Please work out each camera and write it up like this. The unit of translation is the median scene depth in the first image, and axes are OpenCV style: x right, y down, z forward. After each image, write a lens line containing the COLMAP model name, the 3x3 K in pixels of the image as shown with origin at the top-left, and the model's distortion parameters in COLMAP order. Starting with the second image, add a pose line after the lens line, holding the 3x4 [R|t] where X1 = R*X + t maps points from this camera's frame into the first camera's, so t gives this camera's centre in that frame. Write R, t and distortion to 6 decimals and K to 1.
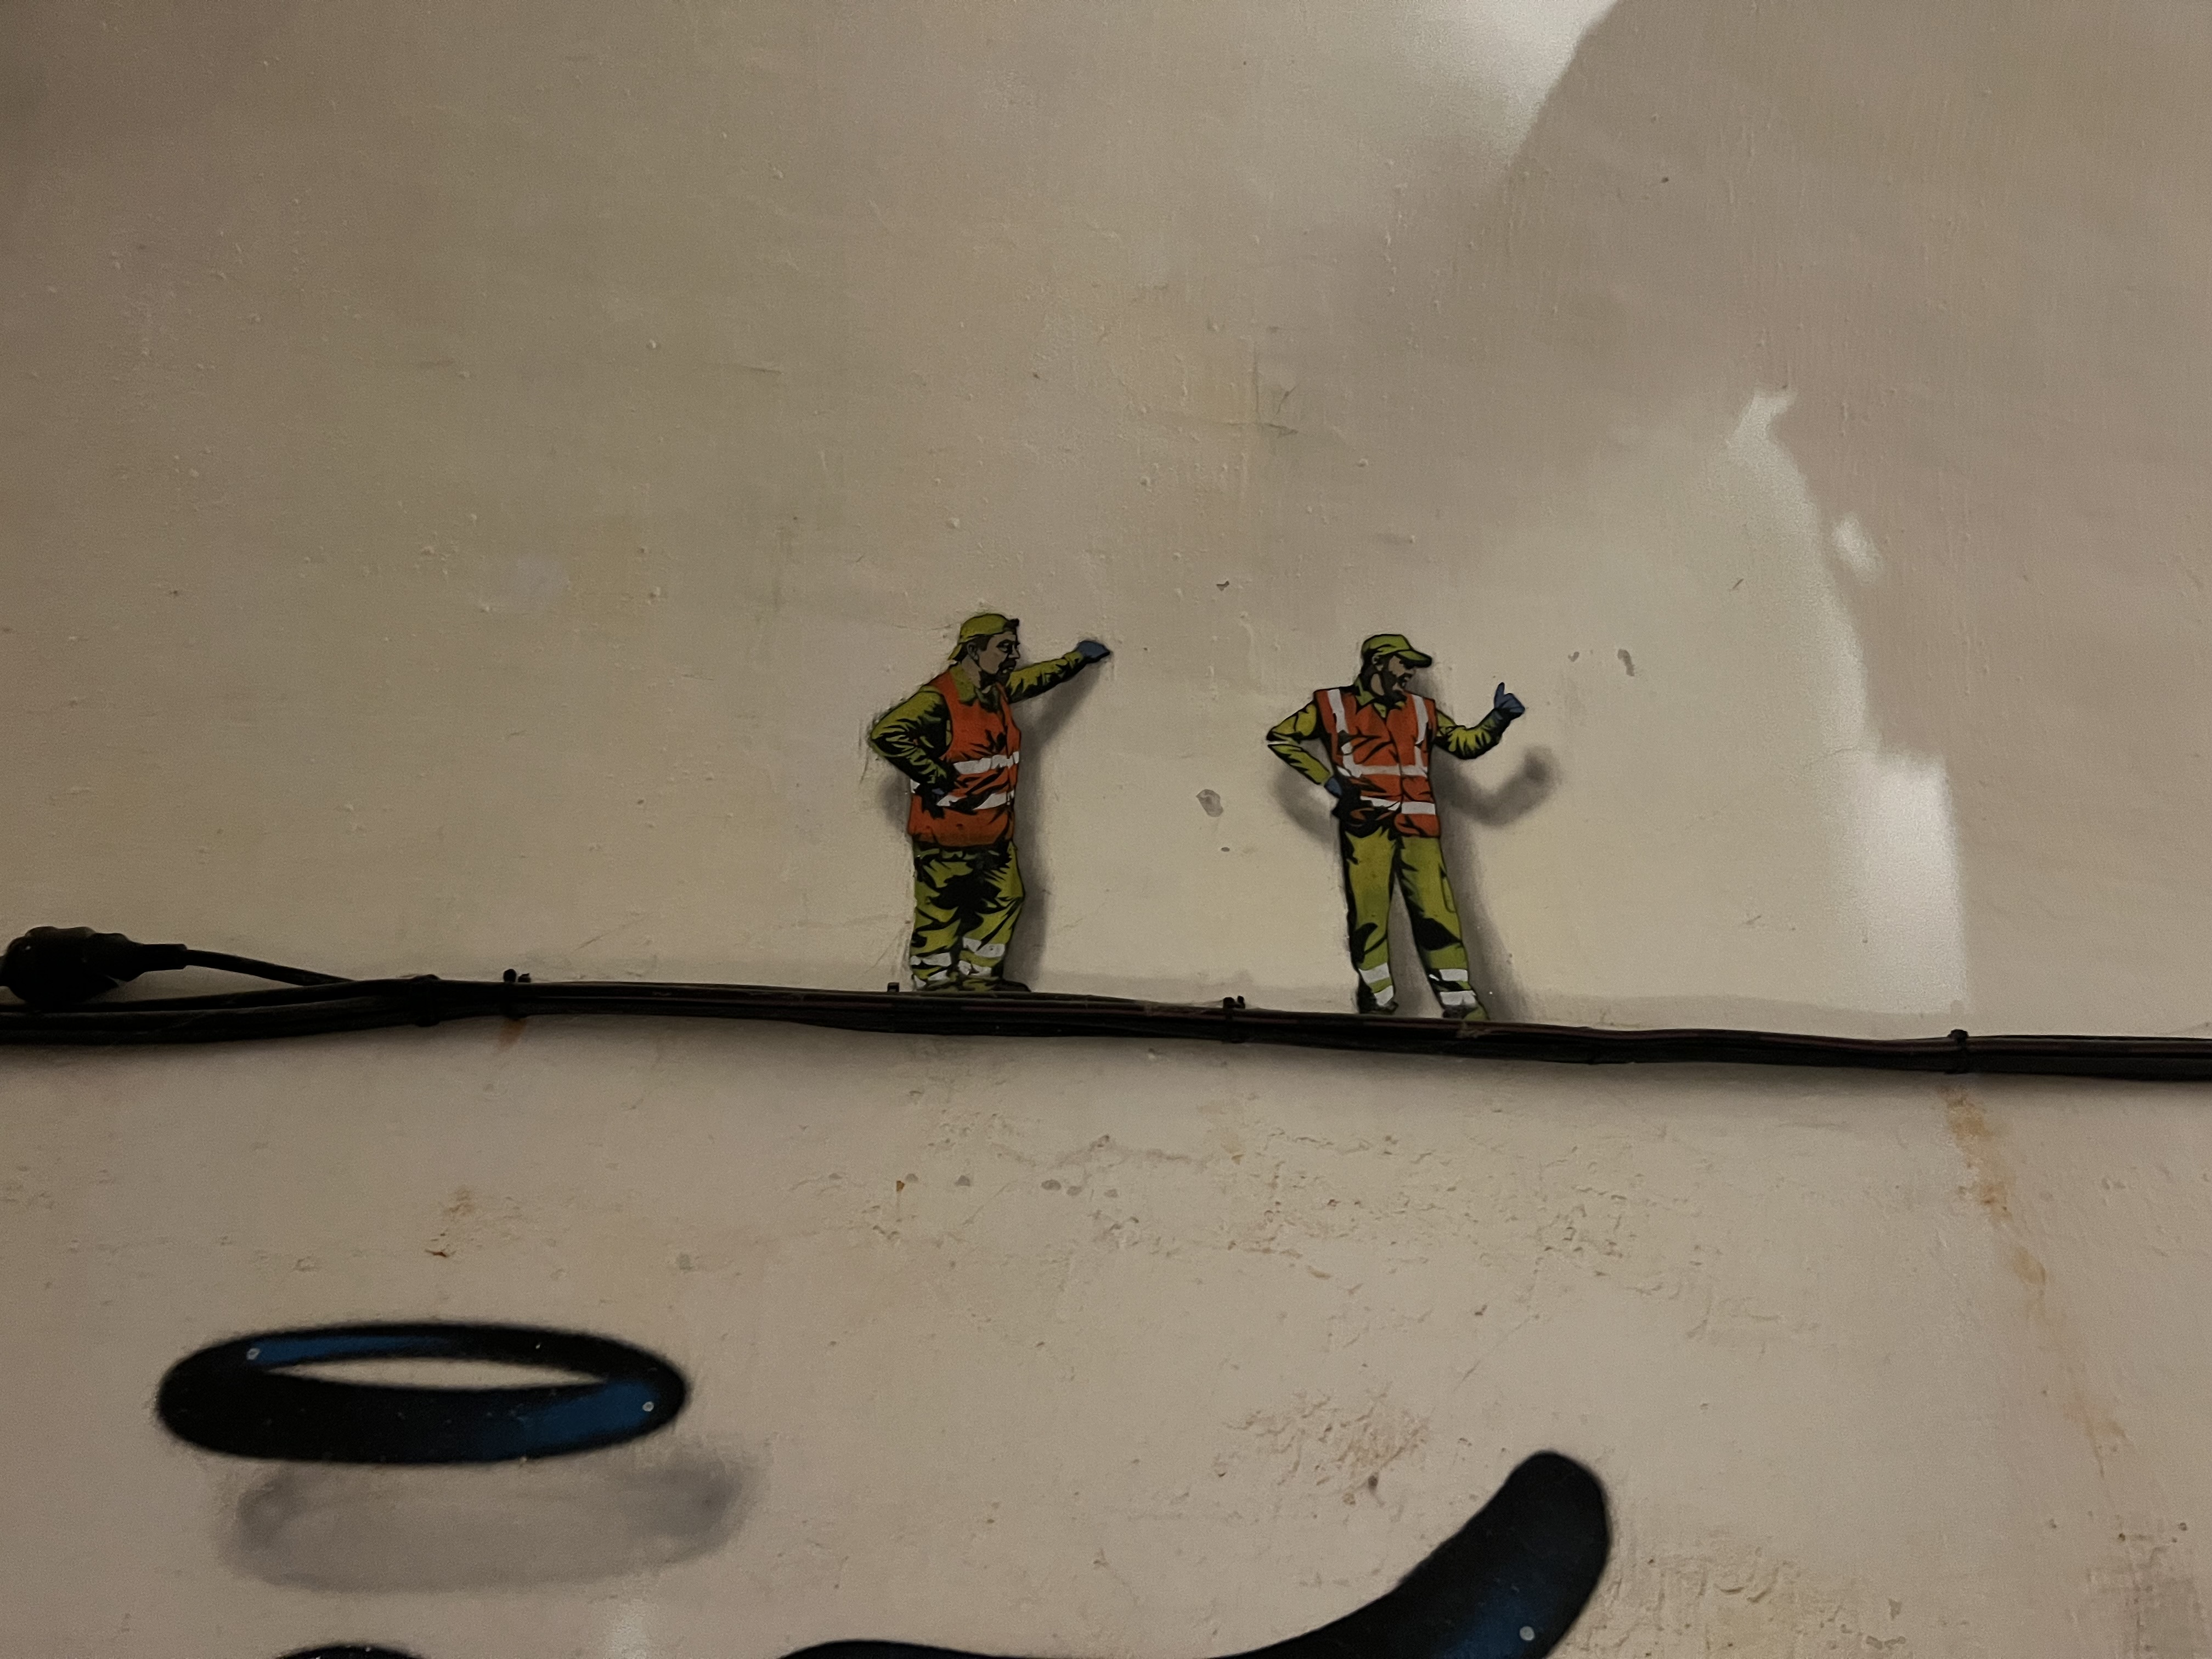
lens RADIAL K [[1673.4, 0, 1109.7], [0, 1673.4, 833.6], [0, 0, 1]] dist [-0.026518, -0.028089]
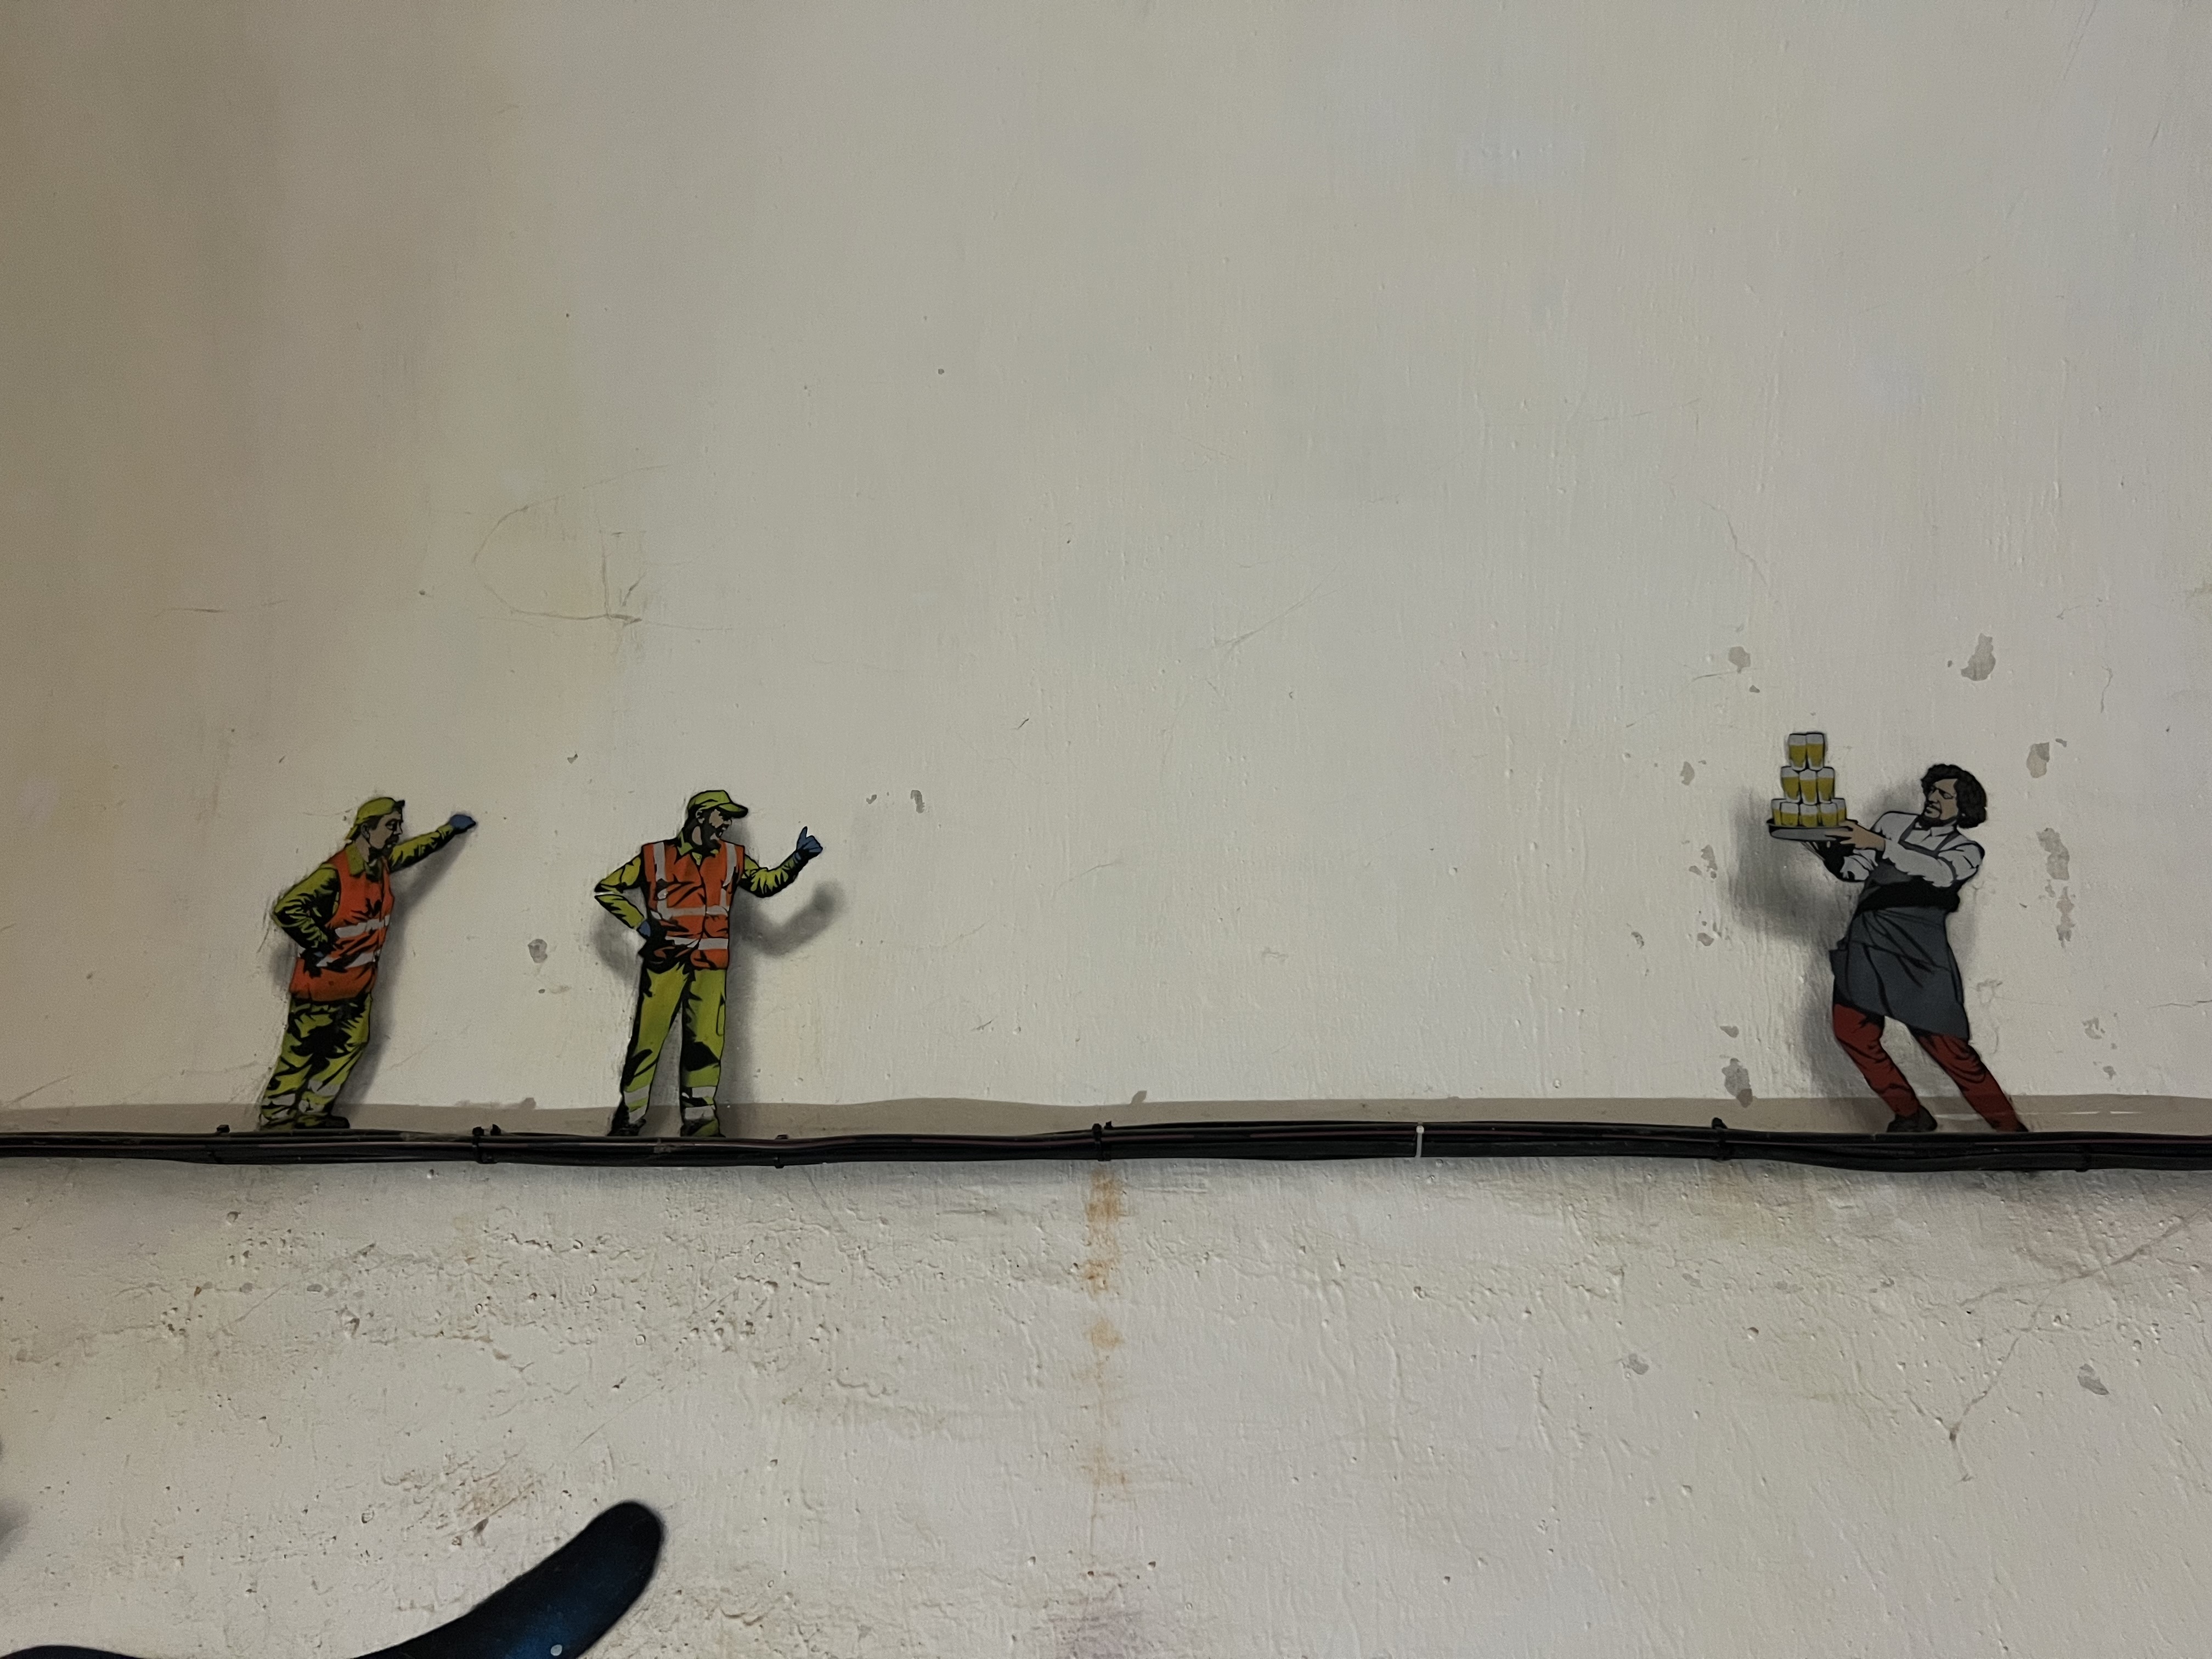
lens RADIAL K [[1673.4, 0, 1110.1], [0, 1673.4, 824.3], [0, 0, 1]] dist [-0.026518, -0.028089]
pose [[0.993276, -0.062320, -0.097563, 0.596144], [0.062954, 0.998011, 0.003435, -0.087883], [0.097155, -0.009554, 0.995223, -0.148559]]
